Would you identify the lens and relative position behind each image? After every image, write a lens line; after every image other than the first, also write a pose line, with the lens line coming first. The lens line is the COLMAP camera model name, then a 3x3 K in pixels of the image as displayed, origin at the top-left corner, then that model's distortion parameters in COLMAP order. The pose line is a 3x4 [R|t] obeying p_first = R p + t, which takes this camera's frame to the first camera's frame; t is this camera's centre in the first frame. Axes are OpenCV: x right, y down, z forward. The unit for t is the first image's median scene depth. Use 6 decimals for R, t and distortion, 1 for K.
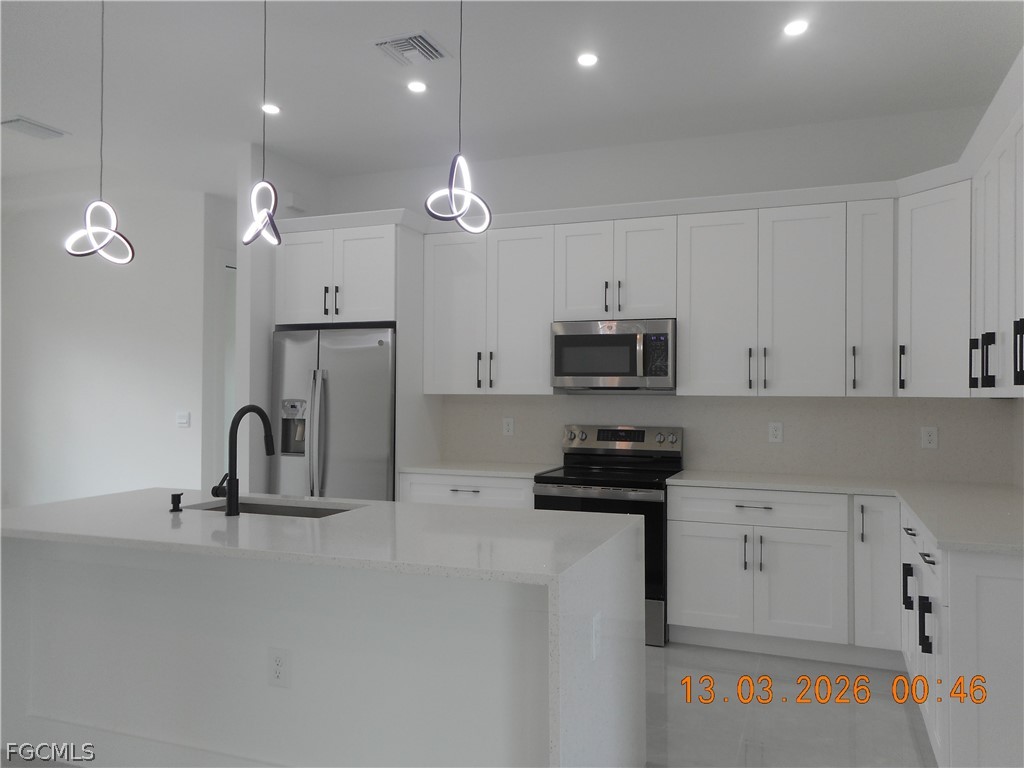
lens RADIAL K [[786.0, 0, 512.0], [0, 786.0, 384.0], [0, 0, 1]] dist [0.028823, -0.001470]
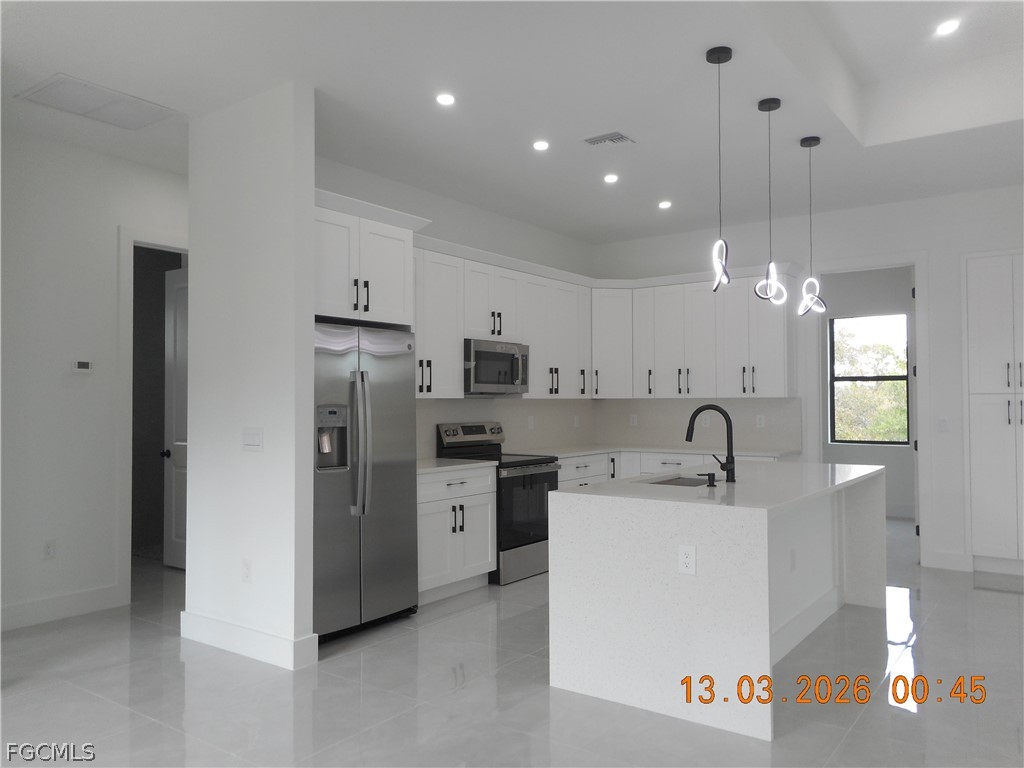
lens RADIAL K [[786.0, 0, 512.0], [0, 786.0, 384.0], [0, 0, 1]] dist [0.028823, -0.001470]
pose [[0.253465, 0.015701, 0.967217, -1.150808], [-0.008363, 0.999866, -0.014039, 0.008265], [-0.967308, -0.004531, 0.253562, 0.650309]]
